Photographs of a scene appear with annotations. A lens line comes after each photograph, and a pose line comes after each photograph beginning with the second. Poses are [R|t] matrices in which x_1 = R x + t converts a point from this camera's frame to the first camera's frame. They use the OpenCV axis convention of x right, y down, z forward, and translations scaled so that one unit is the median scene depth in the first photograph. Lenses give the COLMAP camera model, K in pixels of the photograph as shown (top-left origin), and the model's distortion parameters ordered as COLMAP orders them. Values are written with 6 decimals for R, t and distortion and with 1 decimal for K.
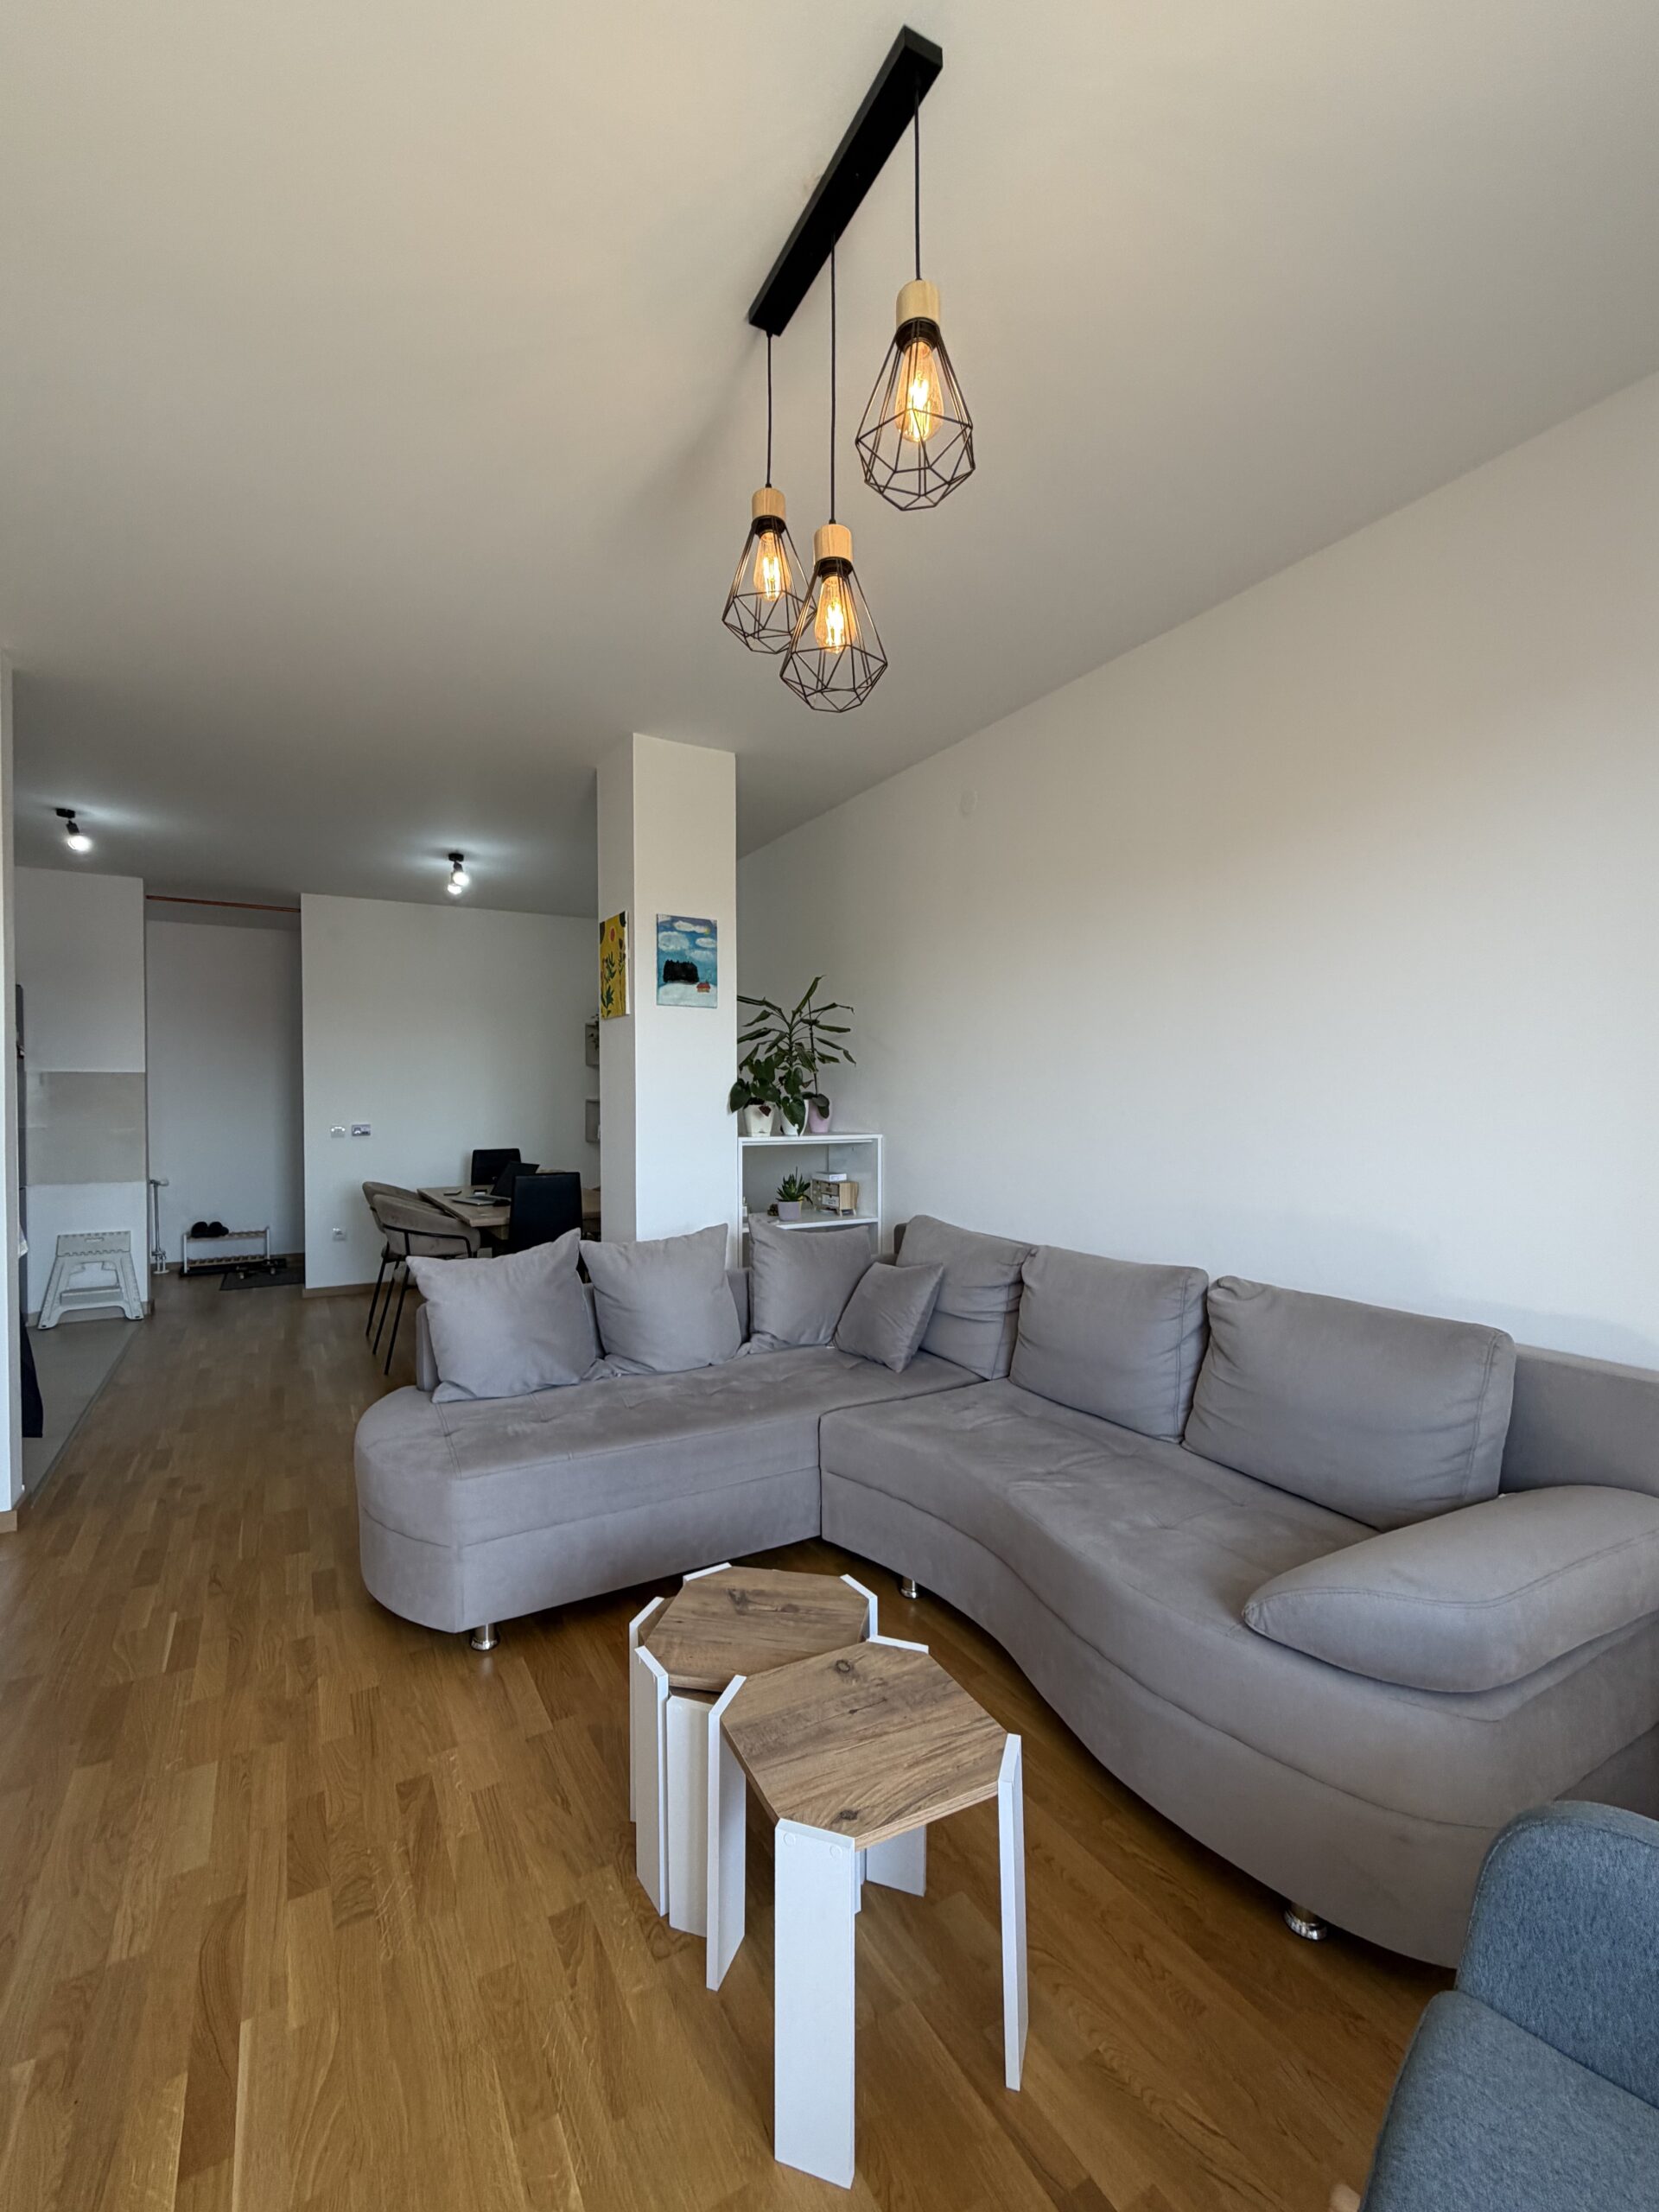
lens RADIAL K [[945.8, 0, 818.7], [0, 945.8, 1104.2], [0, 0, 1]] dist [0.001040, 0.000086]
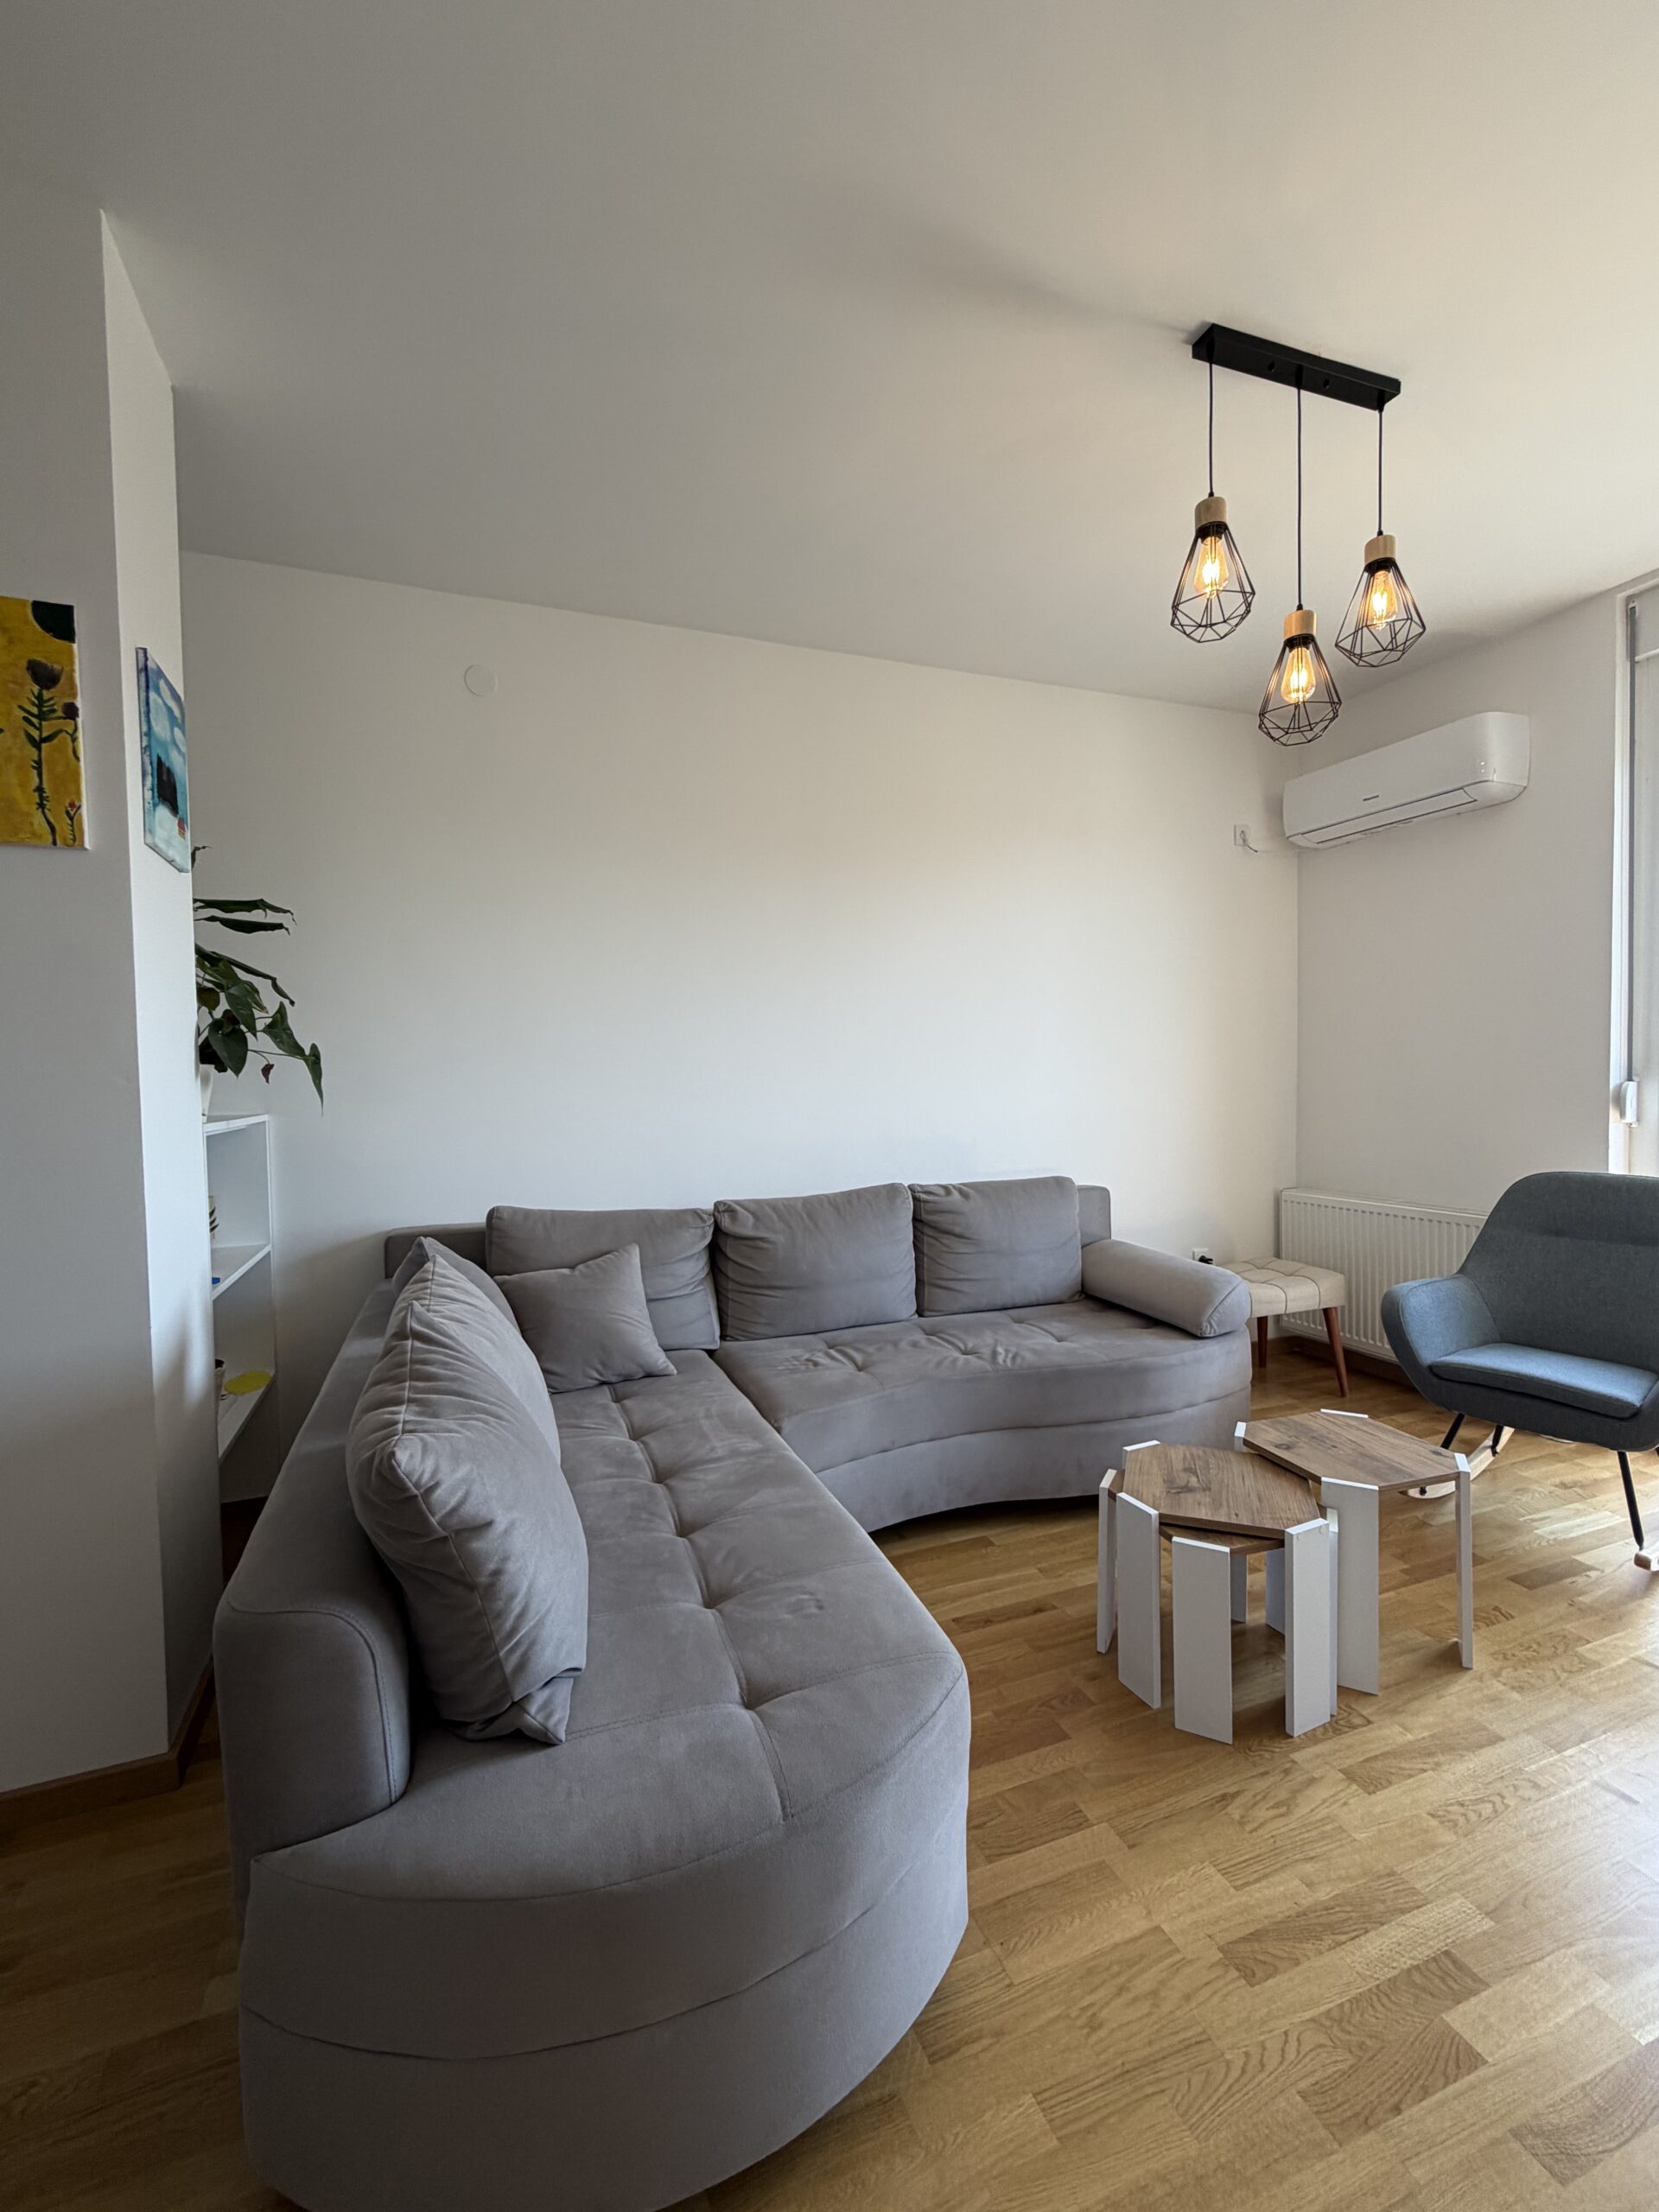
lens RADIAL K [[945.8, 0, 823.7], [0, 945.8, 1109.2], [0, 0, 1]] dist [0.001040, 0.000086]
pose [[0.141422, -0.033251, 0.989391, -1.222325], [0.025058, 0.999236, 0.030000, 0.041720], [-0.989632, 0.020549, 0.142147, 1.261018]]
